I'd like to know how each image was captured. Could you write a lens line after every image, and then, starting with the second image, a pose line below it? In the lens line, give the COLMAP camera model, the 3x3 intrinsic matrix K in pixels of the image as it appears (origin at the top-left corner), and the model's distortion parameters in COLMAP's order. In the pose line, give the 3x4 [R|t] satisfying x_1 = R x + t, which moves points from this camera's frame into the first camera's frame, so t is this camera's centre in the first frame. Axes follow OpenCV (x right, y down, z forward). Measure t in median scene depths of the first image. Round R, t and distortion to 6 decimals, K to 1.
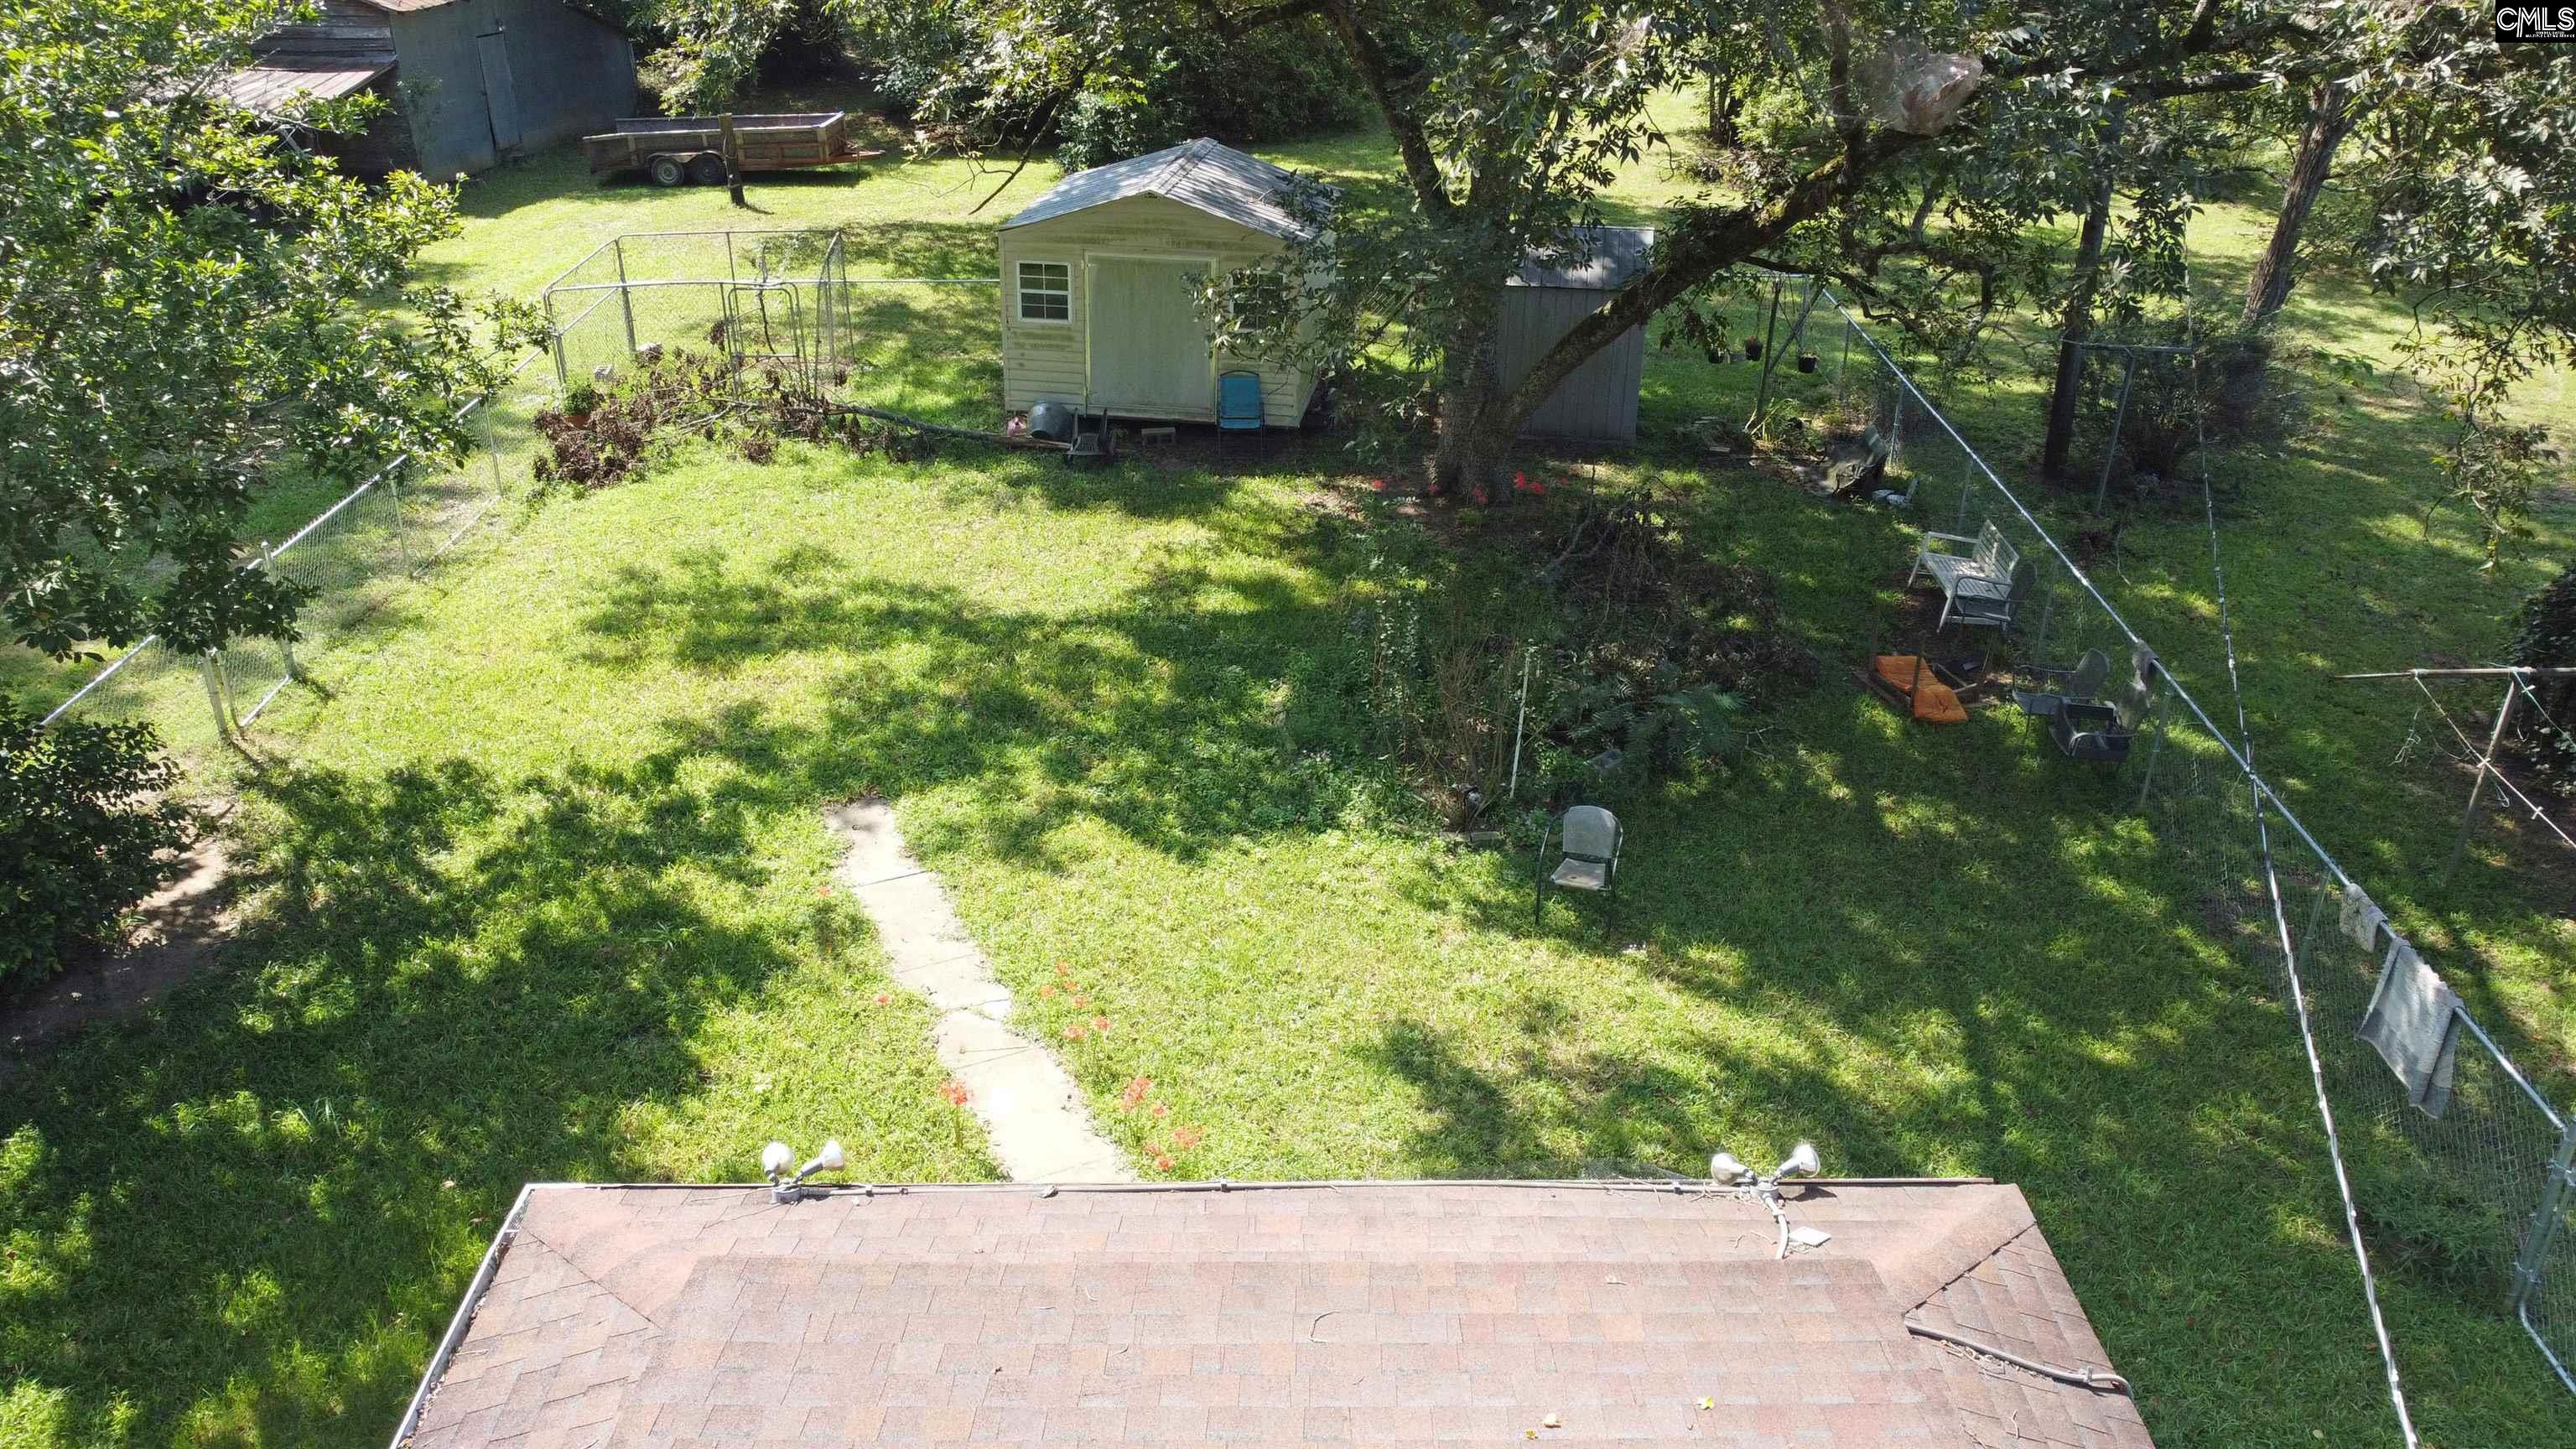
lens RADIAL K [[1954.9, 0, 1288.0], [0, 1954.9, 724.5], [0, 0, 1]] dist [0.008521, -0.002441]
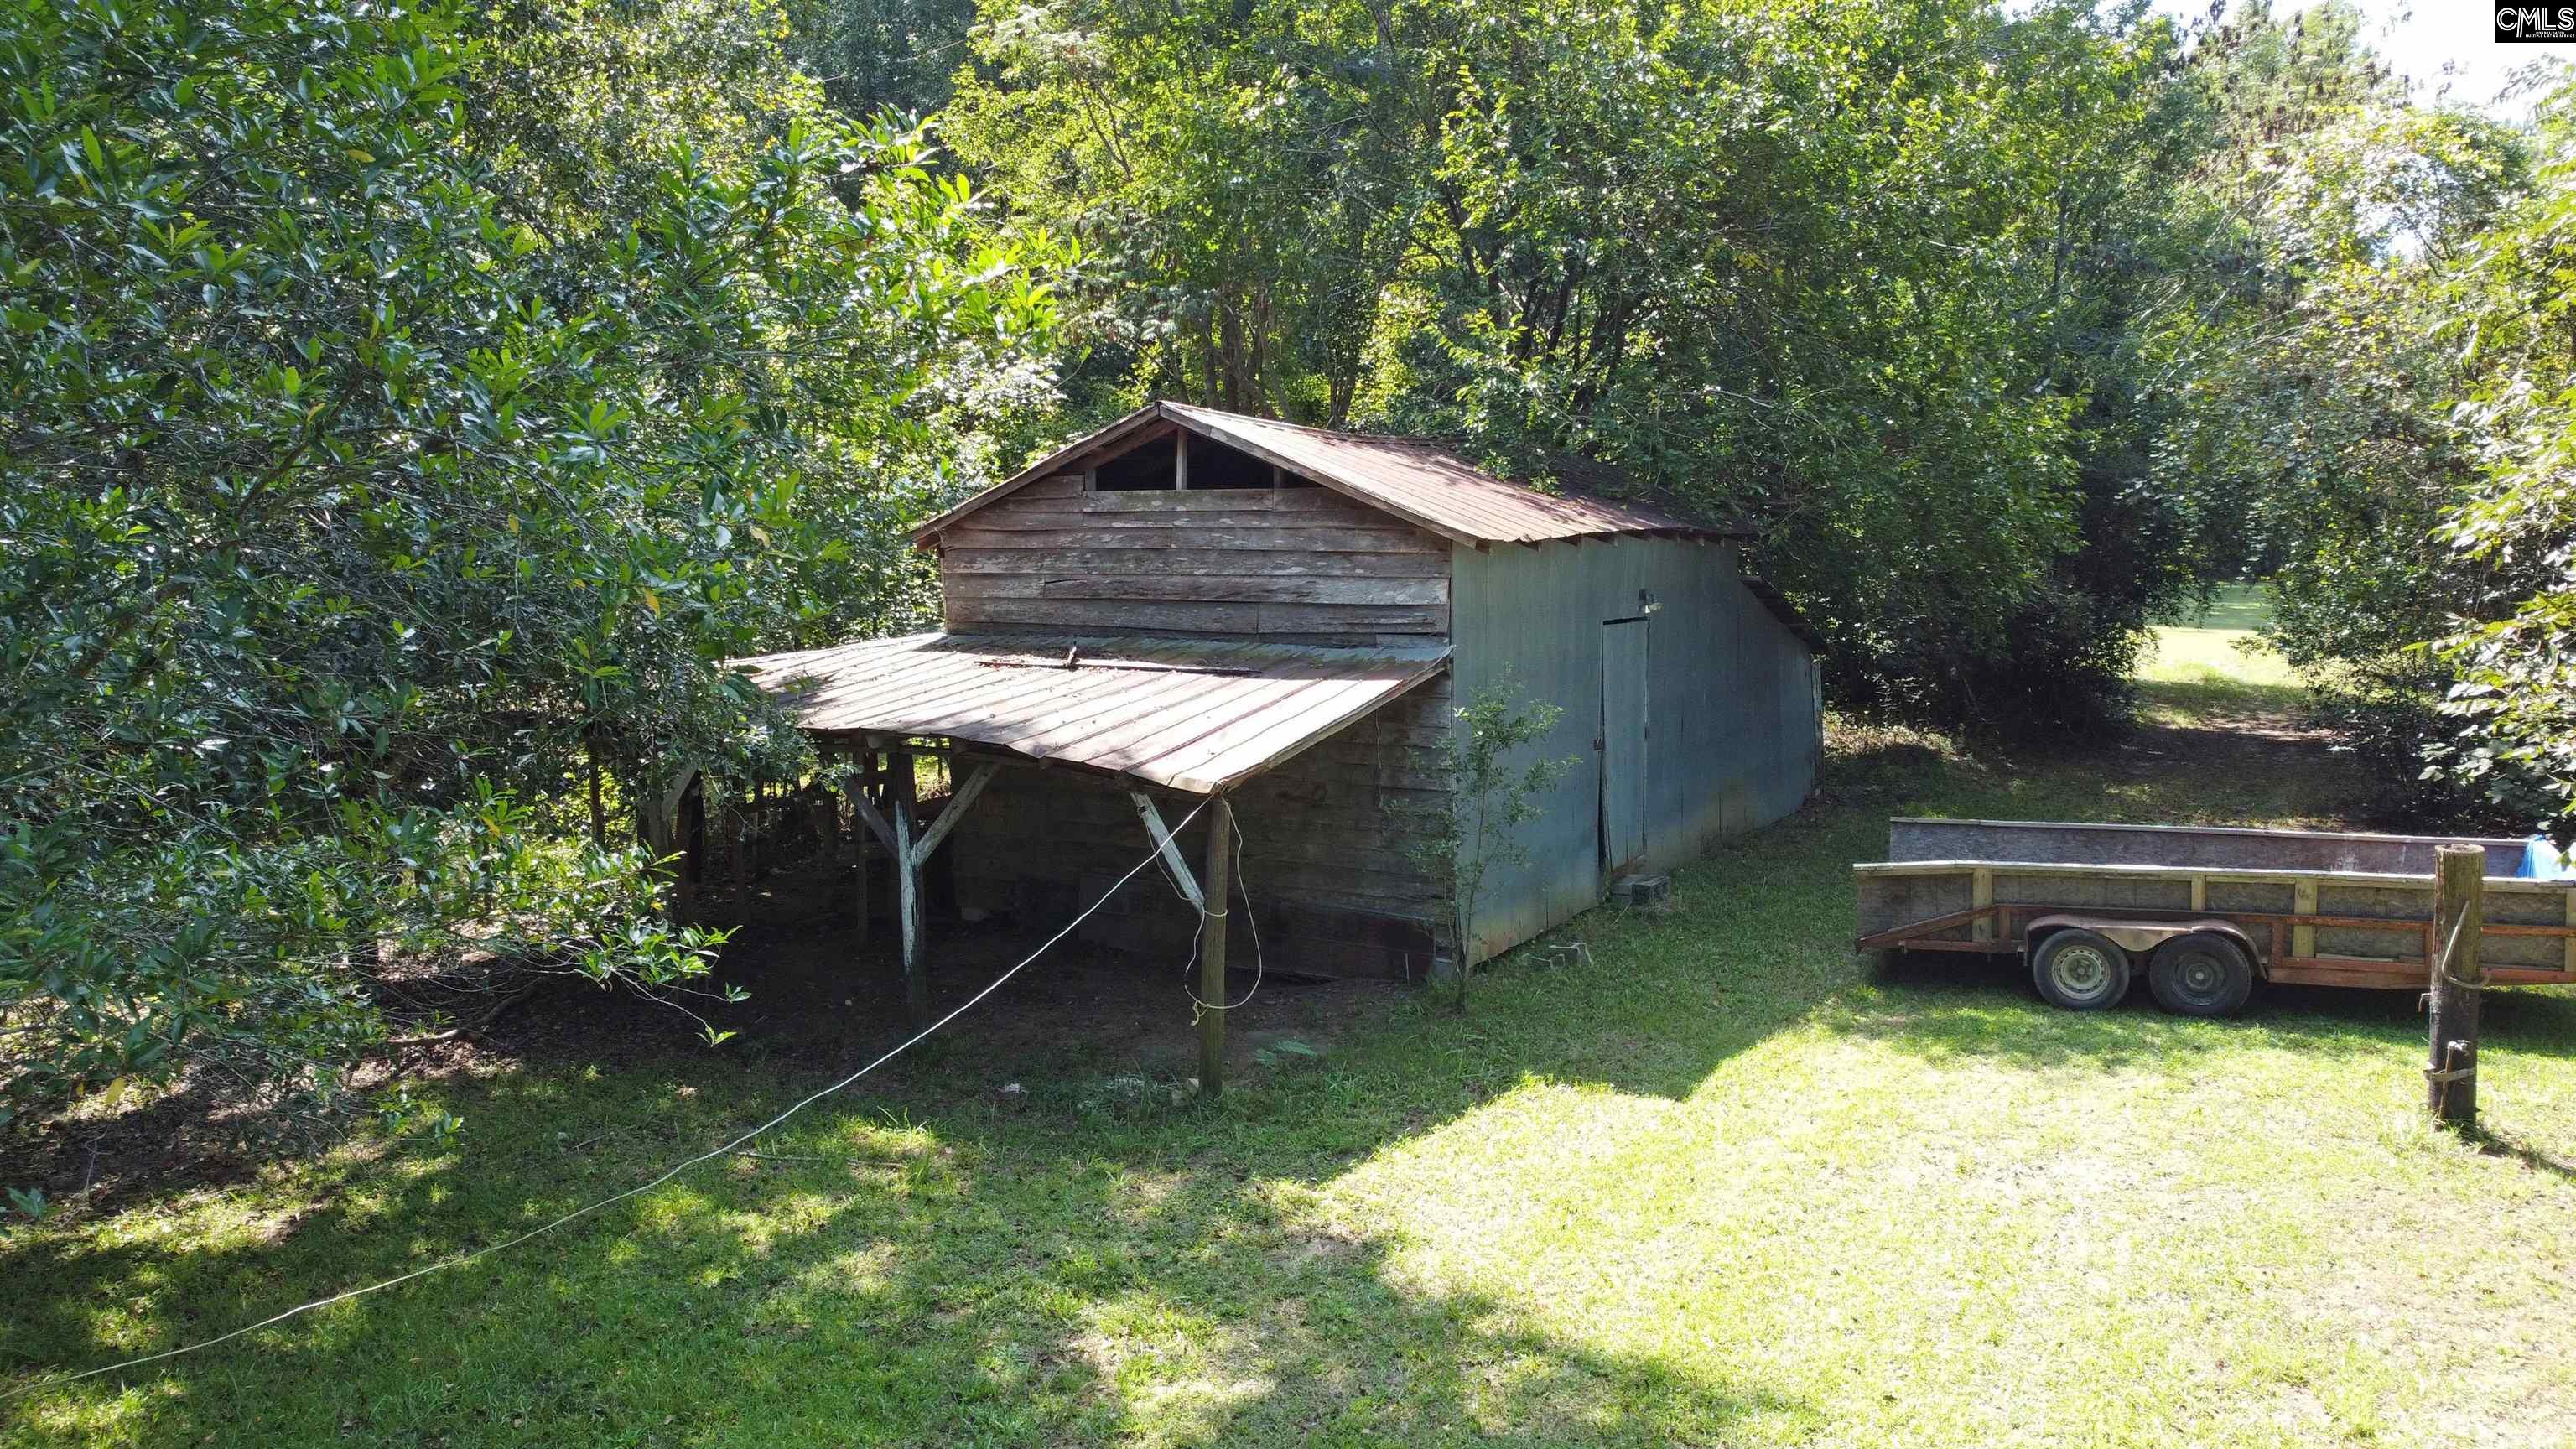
lens RADIAL K [[1954.9, 0, 1288.0], [0, 1954.9, 724.5], [0, 0, 1]] dist [0.008521, -0.002441]
pose [[0.915851, 0.041293, -0.399390, -0.308399], [-0.168137, 0.942728, -0.288088, -0.195078], [0.364620, 0.330998, 0.870341, 0.612164]]
